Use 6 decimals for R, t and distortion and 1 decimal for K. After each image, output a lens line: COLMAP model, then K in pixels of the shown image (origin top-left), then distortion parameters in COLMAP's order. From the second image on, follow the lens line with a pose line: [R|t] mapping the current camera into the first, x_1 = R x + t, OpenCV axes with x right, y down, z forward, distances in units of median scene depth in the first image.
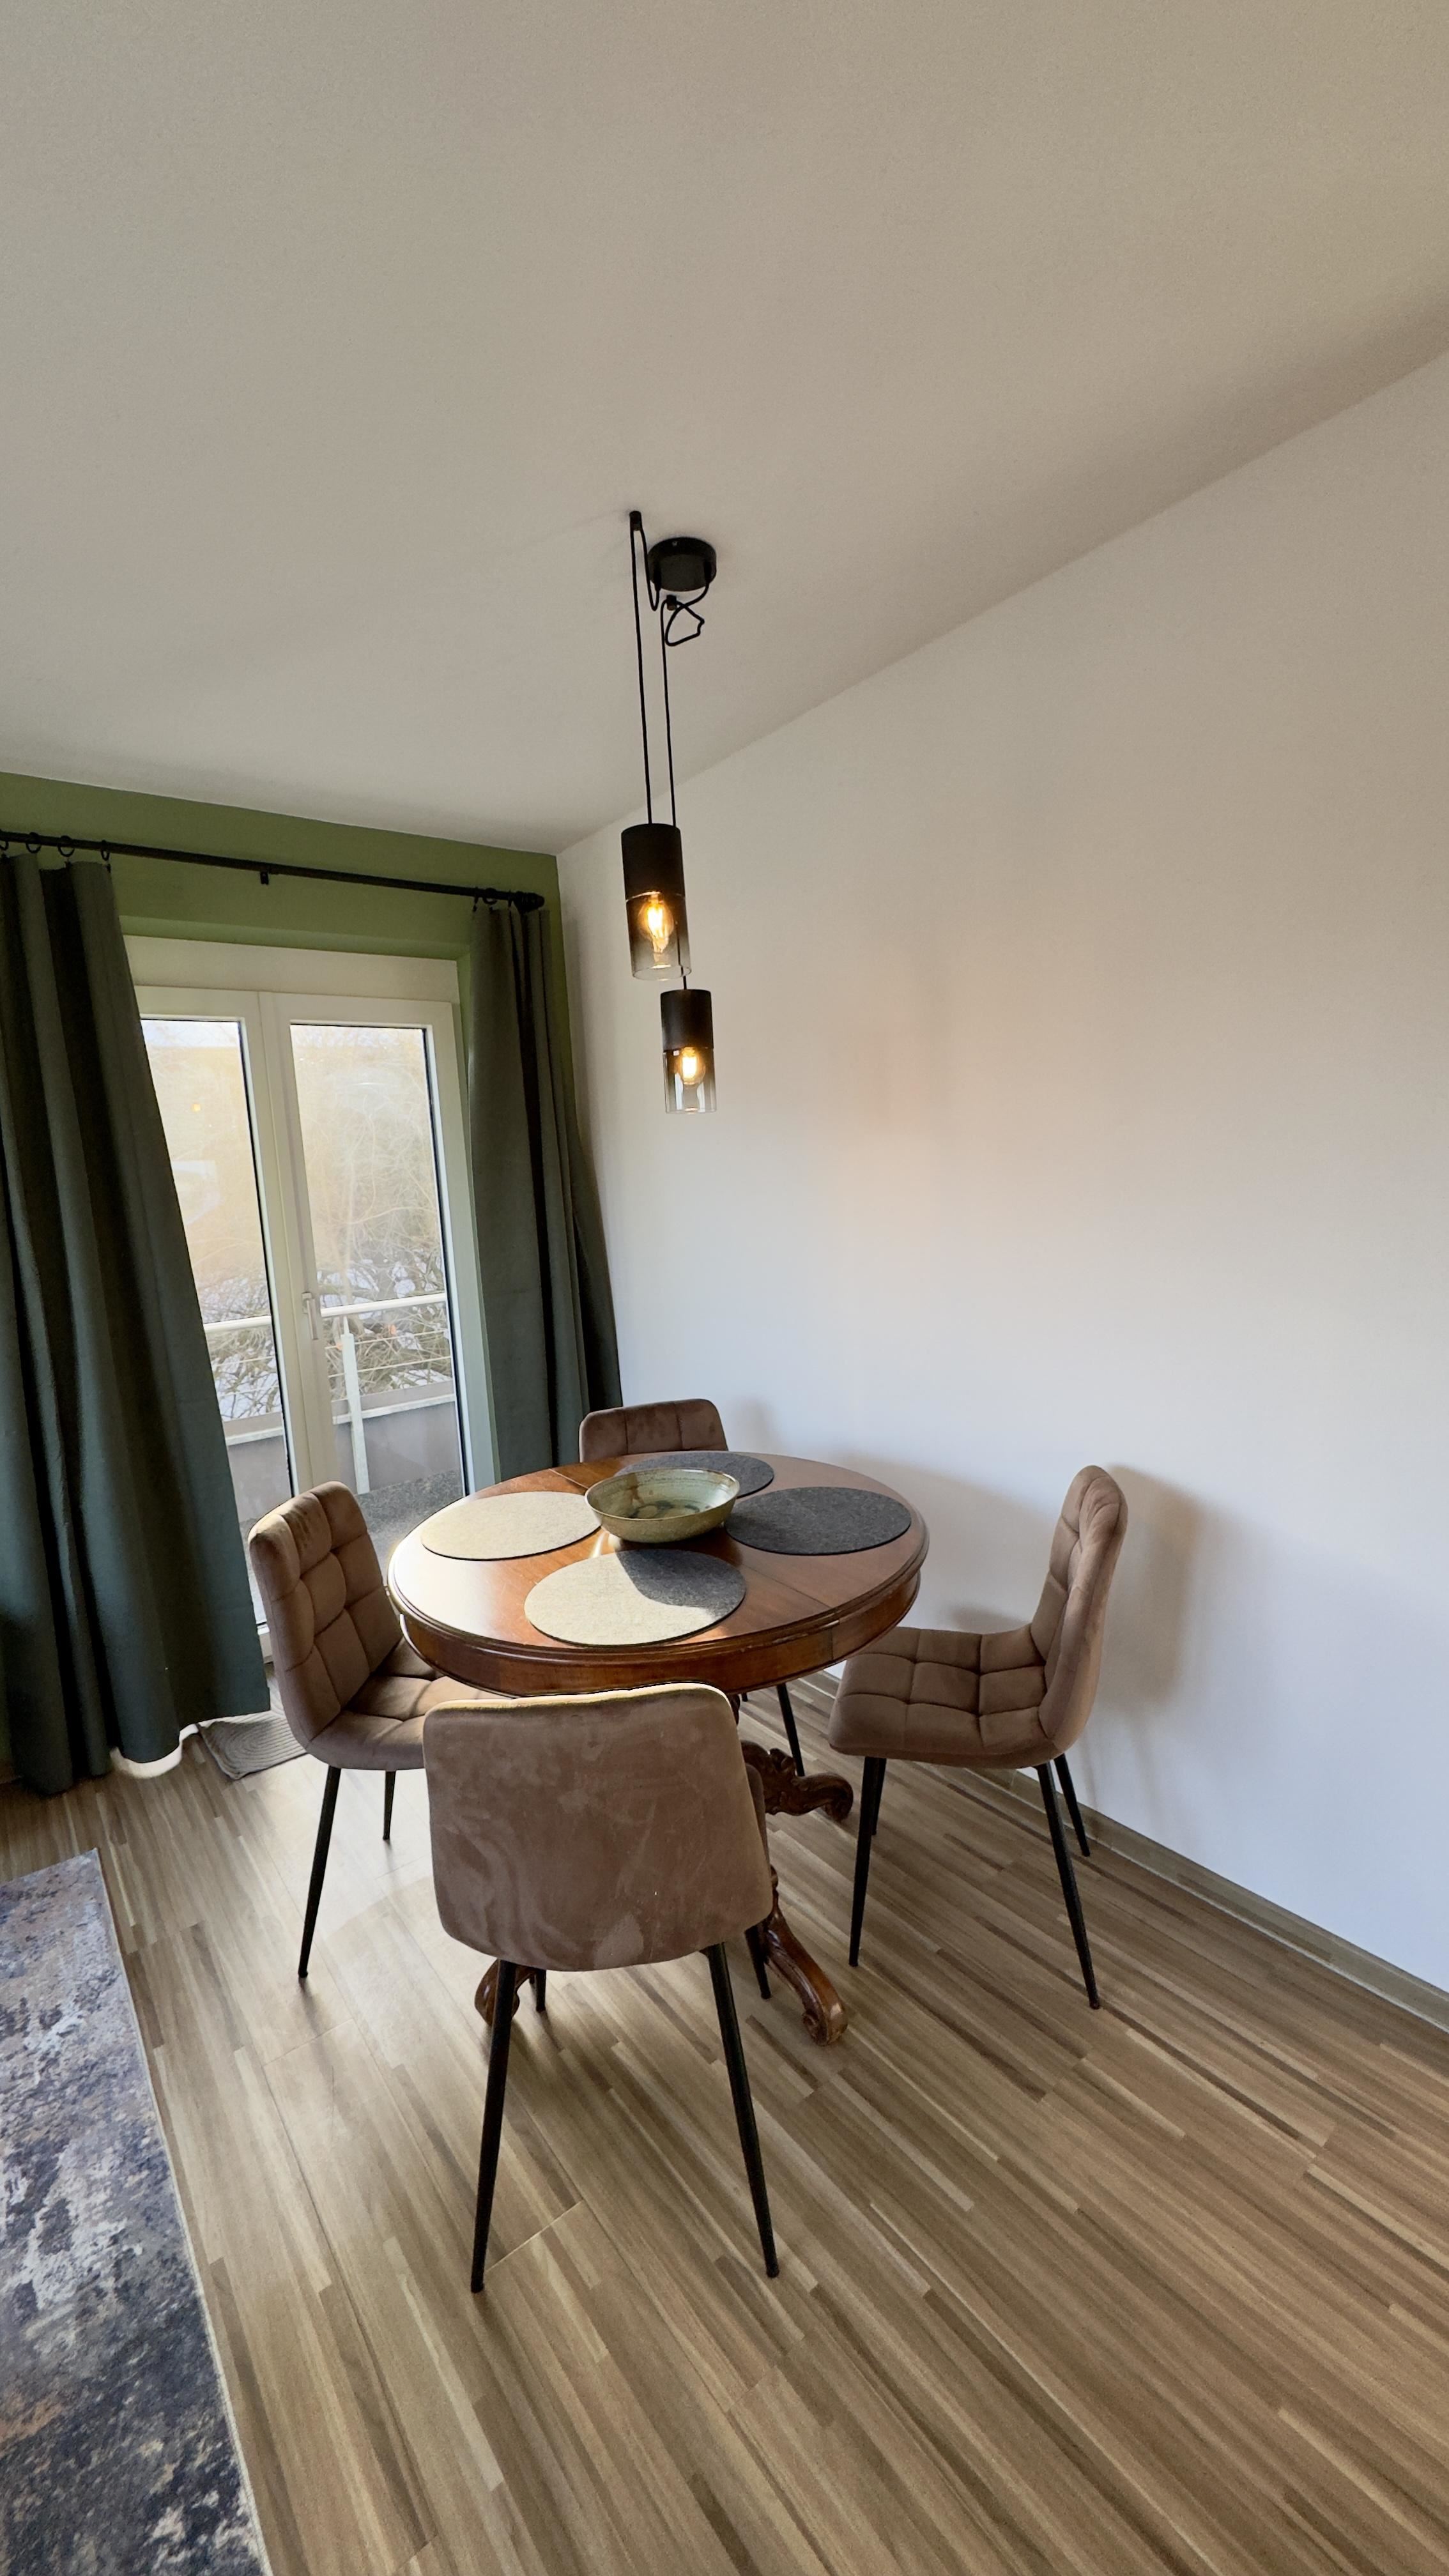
lens RADIAL K [[1024.9, 0, 725.5], [0, 1024.9, 1288.9], [0, 0, 1]] dist [-0.003237, 0.000391]
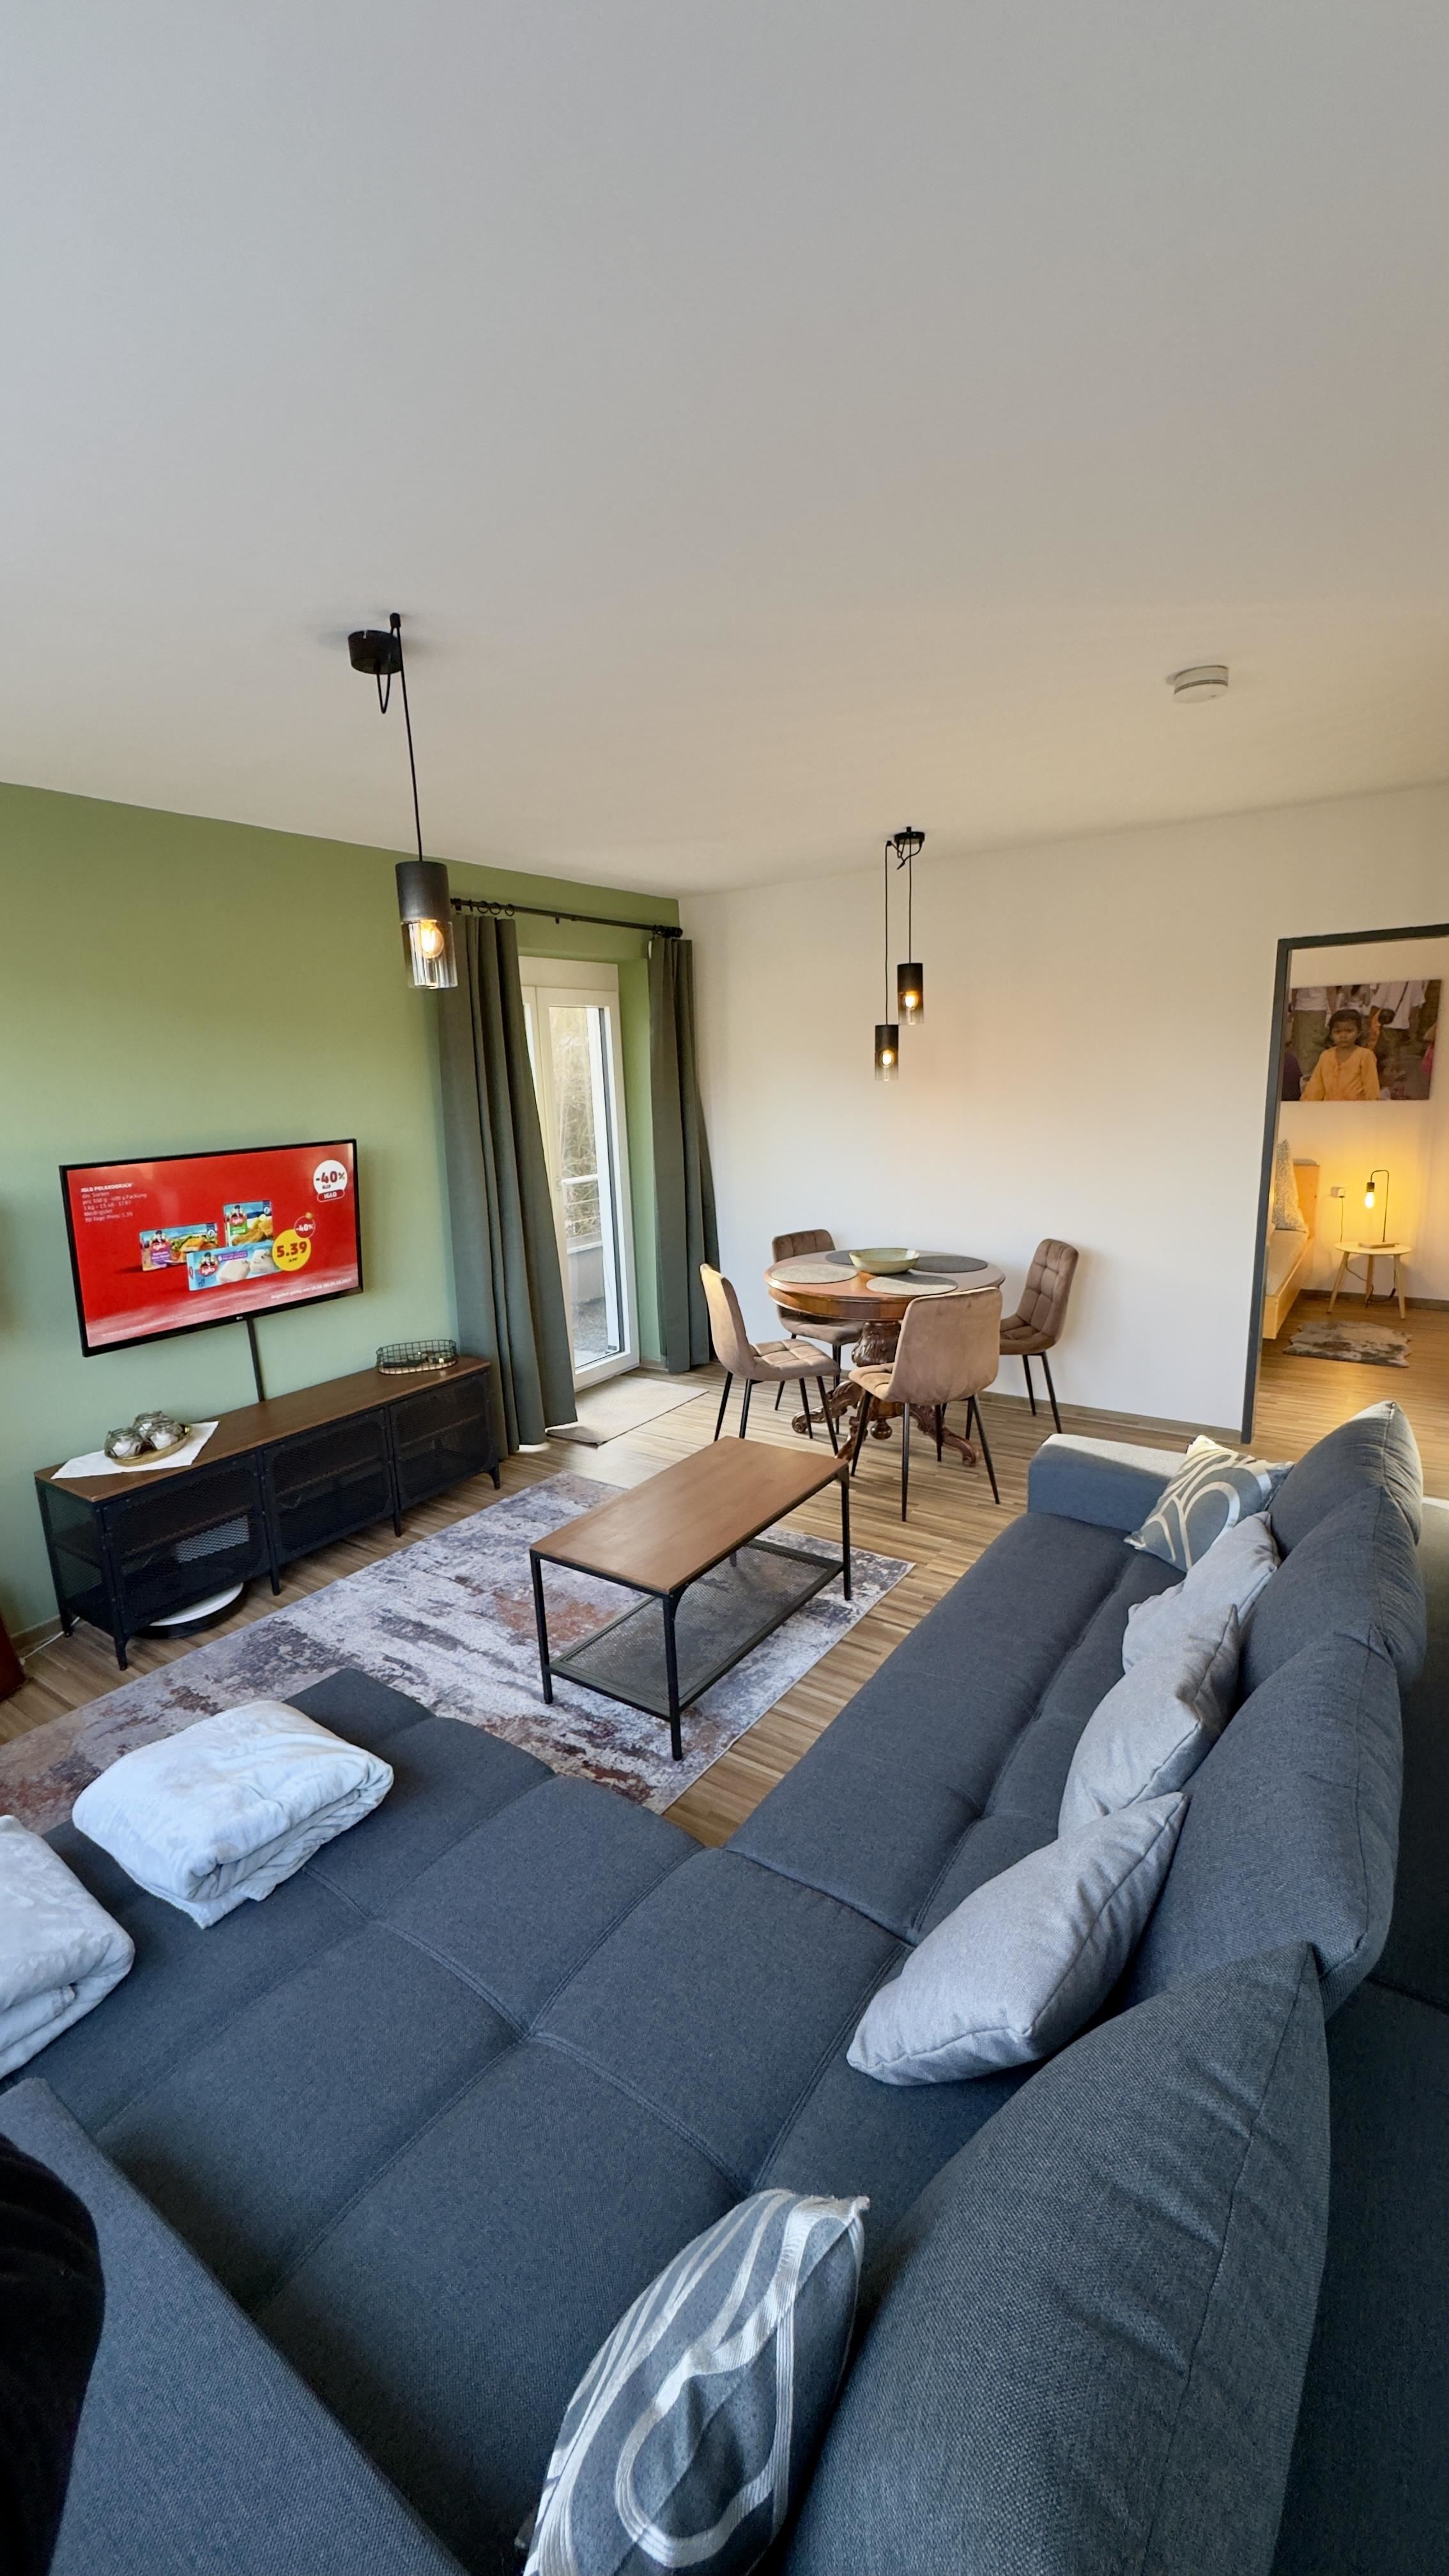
lens RADIAL K [[1024.9, 0, 725.5], [0, 1024.9, 1288.9], [0, 0, 1]] dist [-0.003237, 0.000391]
pose [[0.951225, -0.044317, 0.305298, -1.345611], [0.019842, 0.996368, 0.082813, 0.104531], [-0.307859, -0.072716, 0.948649, -1.262018]]
